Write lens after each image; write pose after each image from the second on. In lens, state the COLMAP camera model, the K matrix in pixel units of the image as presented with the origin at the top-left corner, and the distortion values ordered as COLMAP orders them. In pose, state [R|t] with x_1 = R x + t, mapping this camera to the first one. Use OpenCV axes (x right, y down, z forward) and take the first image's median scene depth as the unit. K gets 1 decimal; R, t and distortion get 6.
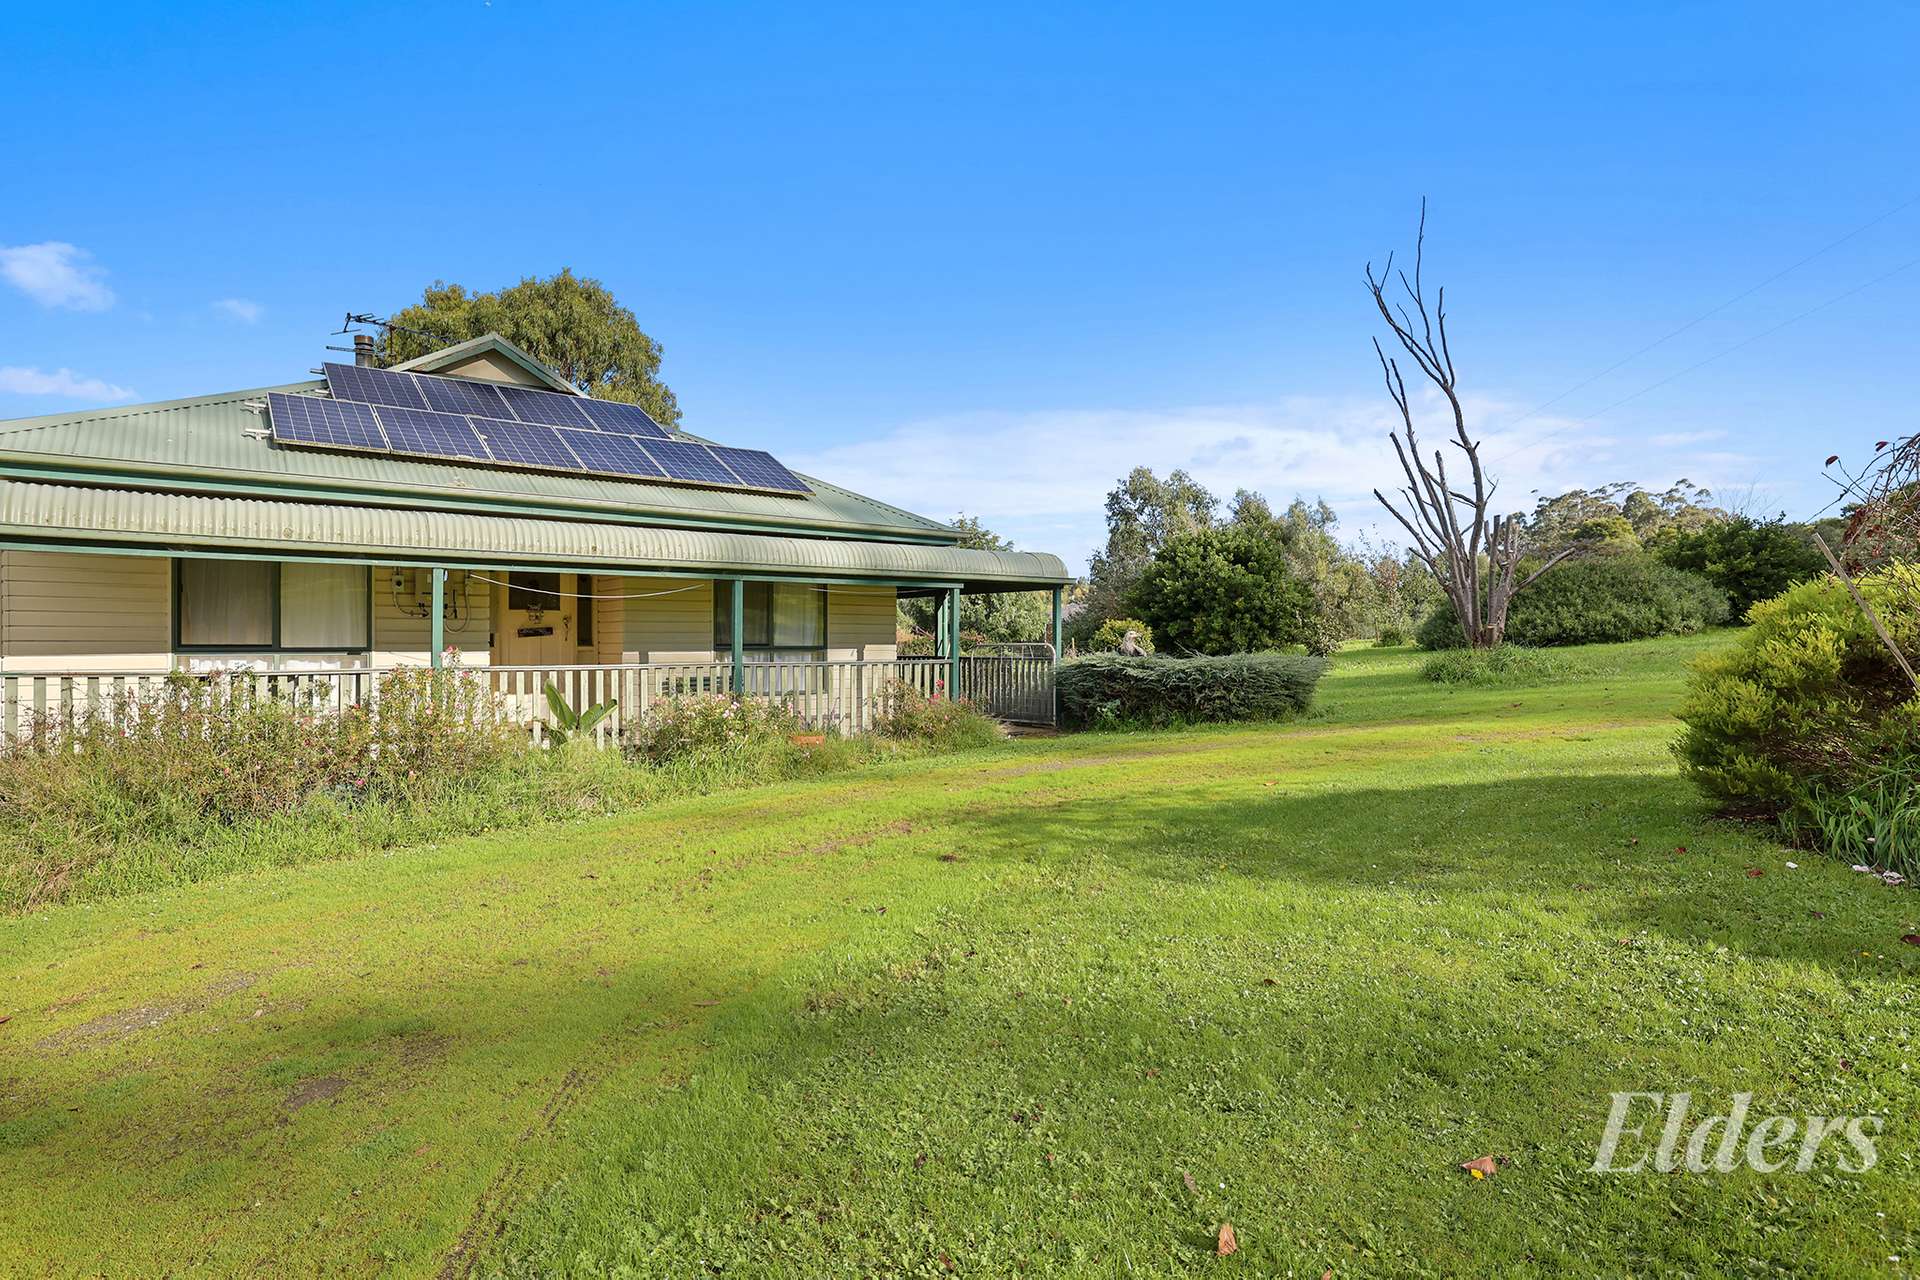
lens RADIAL K [[1011.3, 0, 969.0], [0, 1011.3, 629.3], [0, 0, 1]] dist [-0.001078, -0.000251]
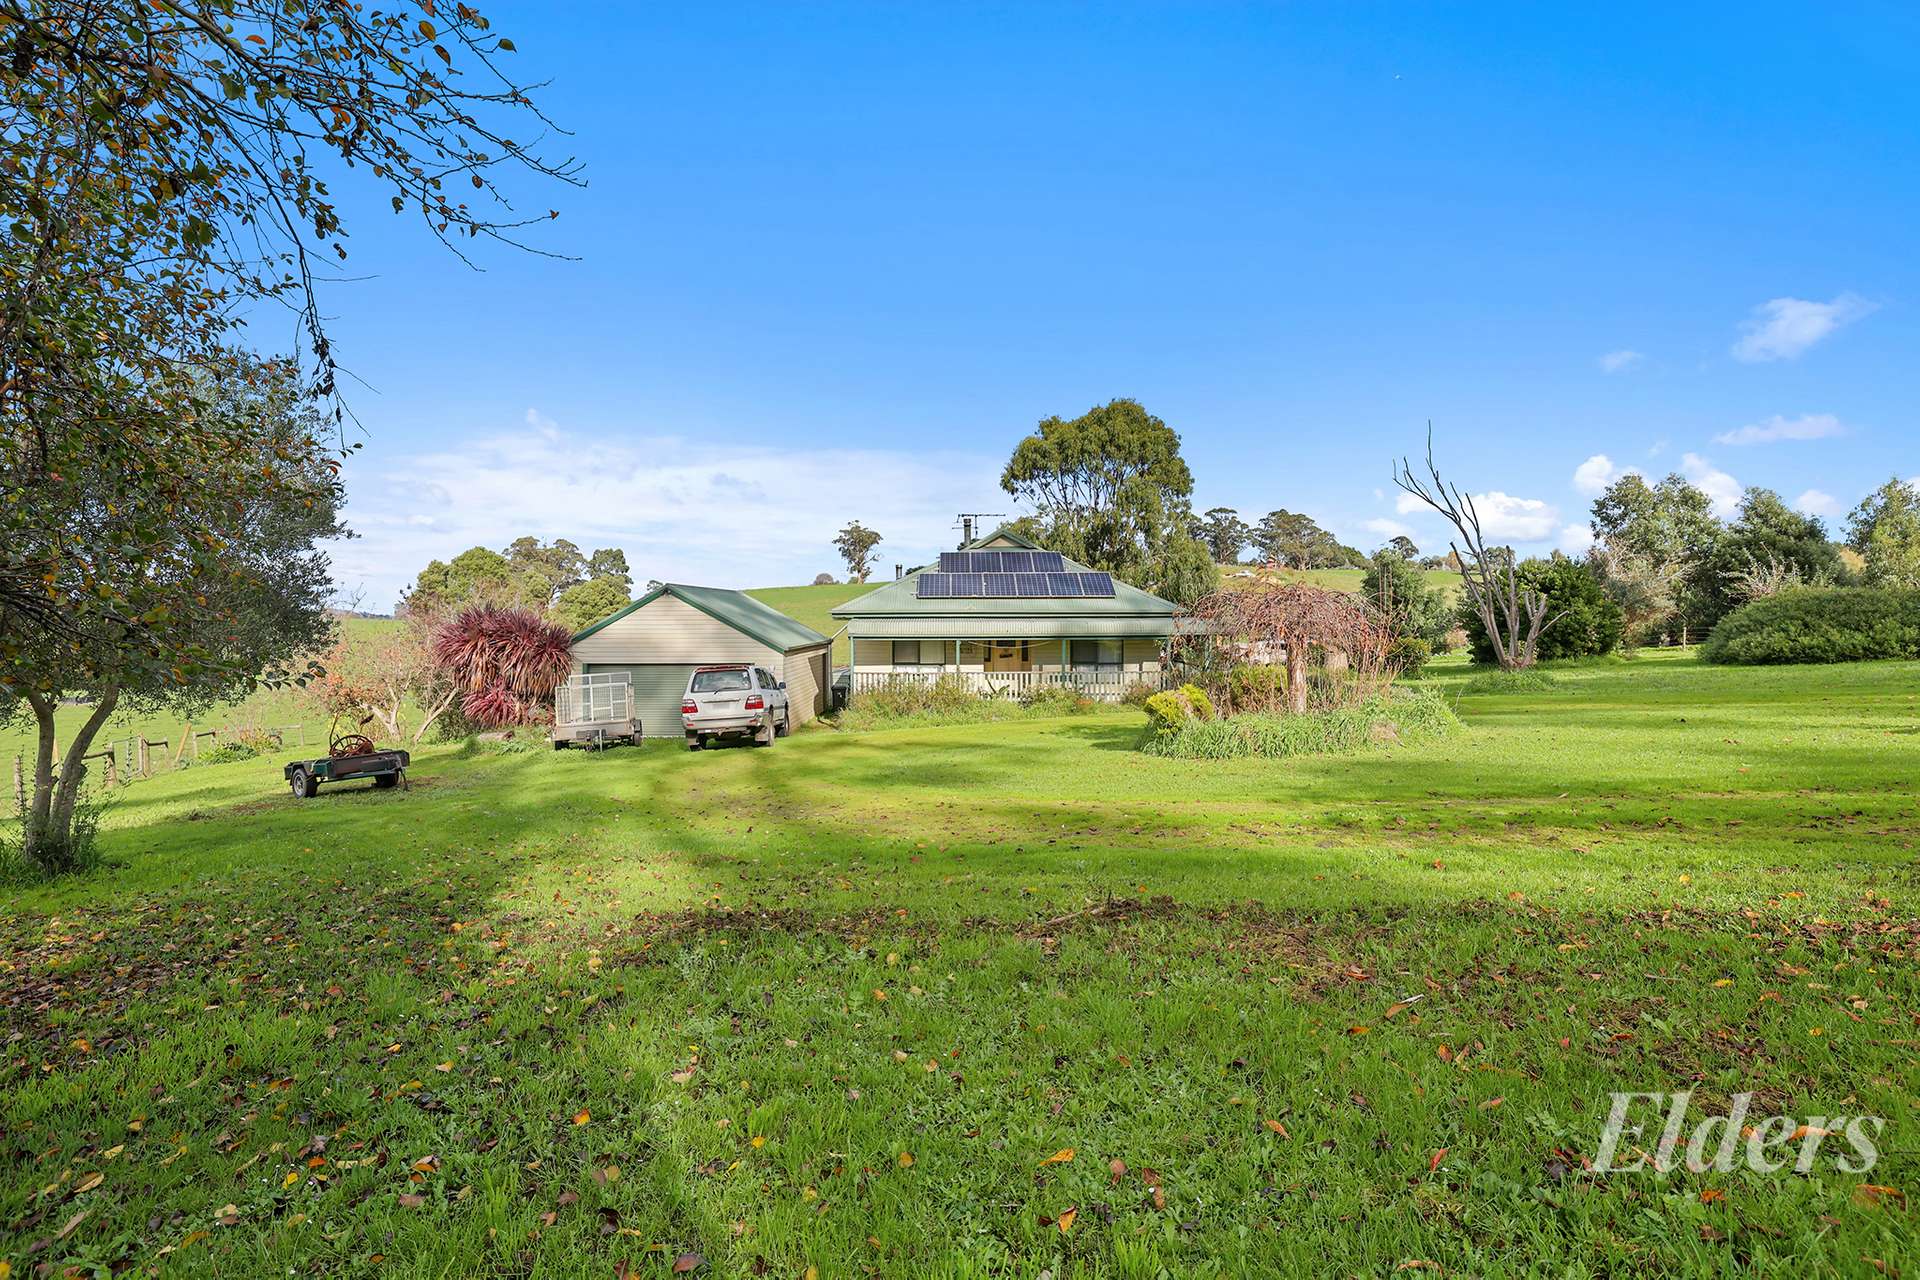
lens RADIAL K [[919.7, 0, 948.1], [0, 919.7, 639.3], [0, 0, 1]] dist [-0.000467, 0.000061]
pose [[0.789905, 0.011988, -0.613112, 0.404388], [0.010512, 0.999397, 0.033084, -0.054111], [0.613139, -0.032579, 0.789303, -0.424981]]
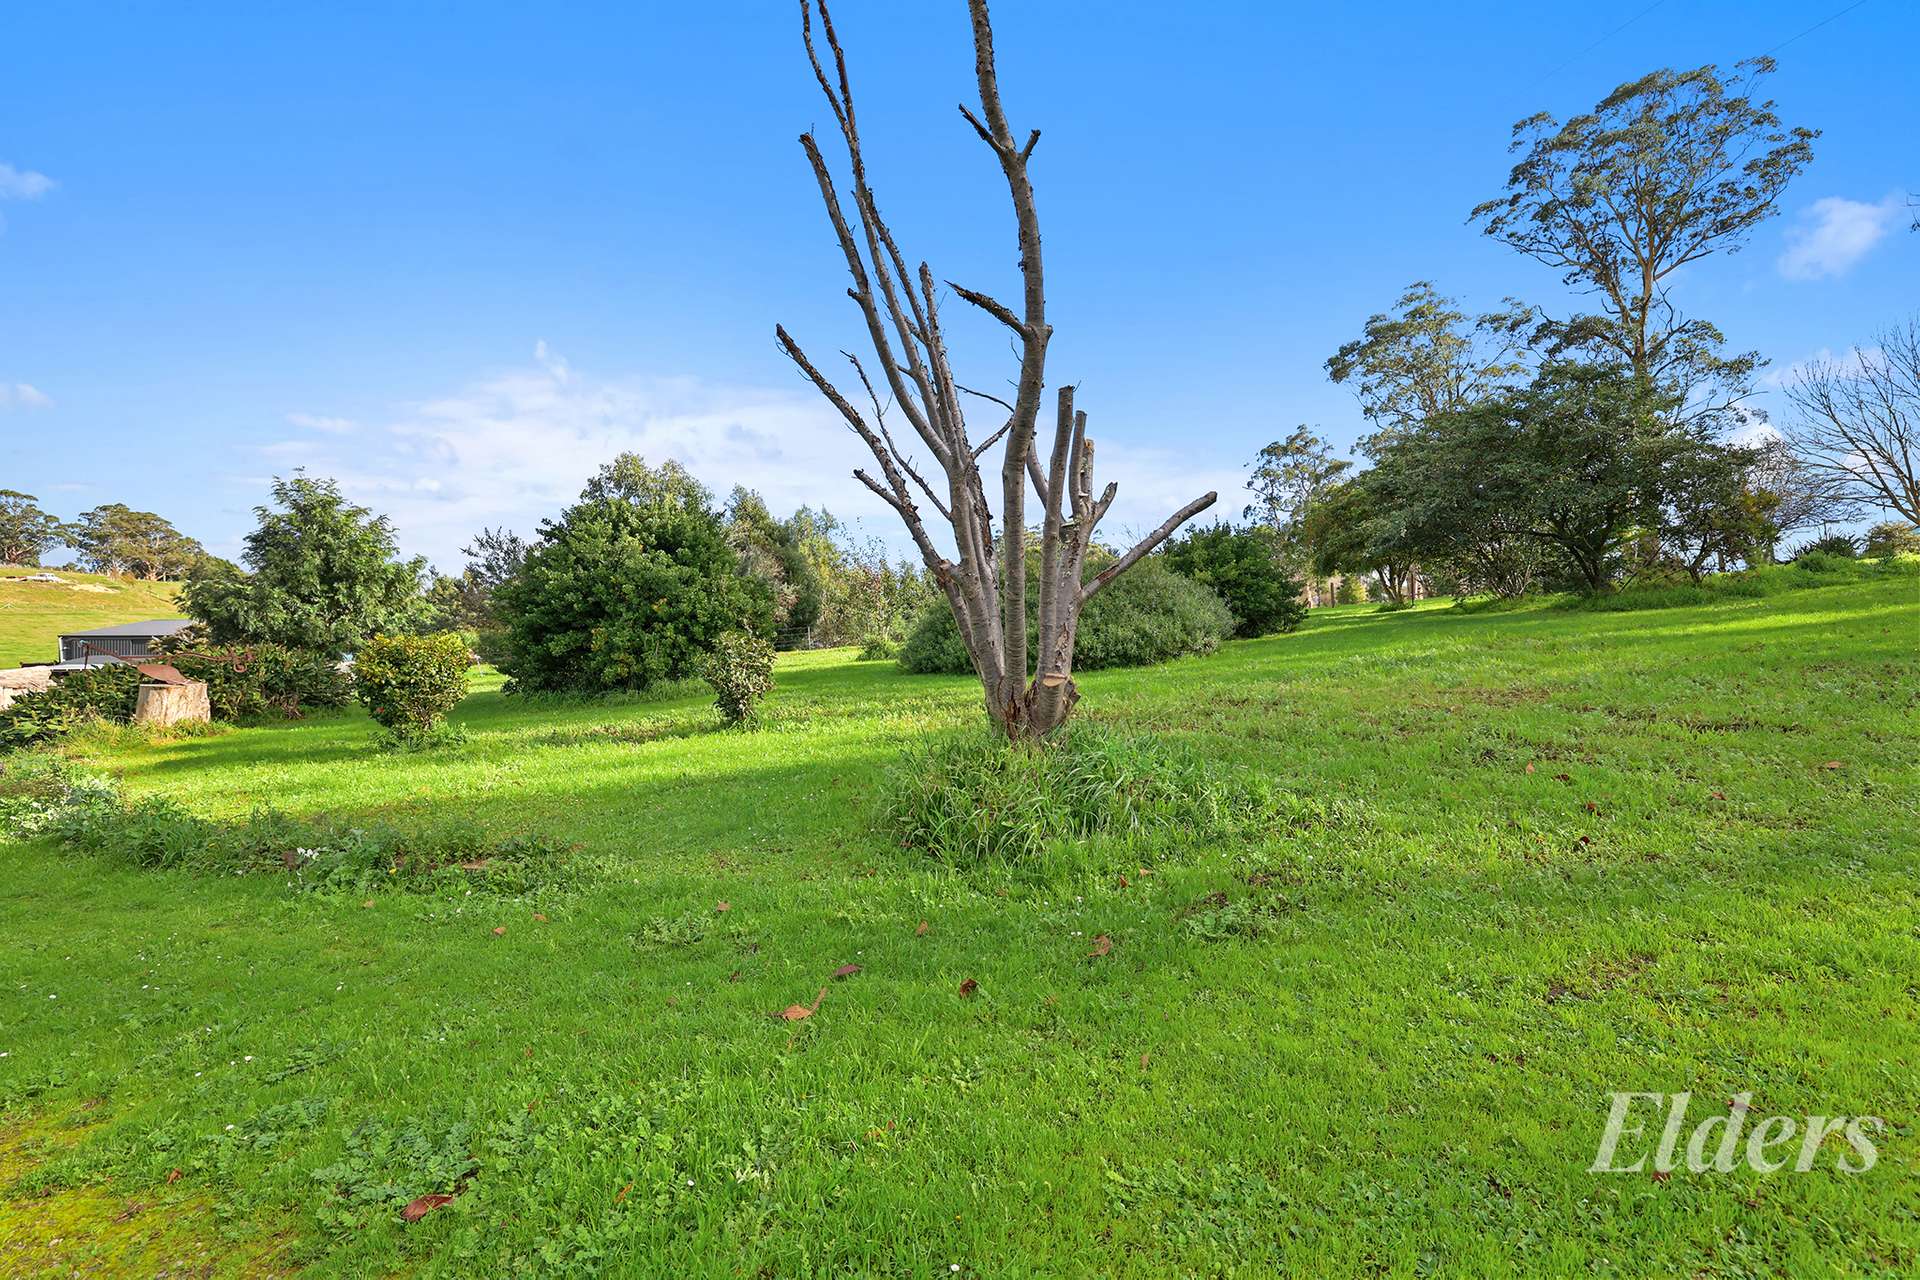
lens RADIAL K [[834.9, 0, 959.2], [0, 834.9, 640.8], [0, 0, 1]] dist [0.004186, 0.000827]
pose [[0.890819, -0.004251, 0.454338, 0.193205], [-0.003046, 0.999878, 0.015326, -0.012712], [-0.454348, -0.015037, 0.890698, 0.414119]]
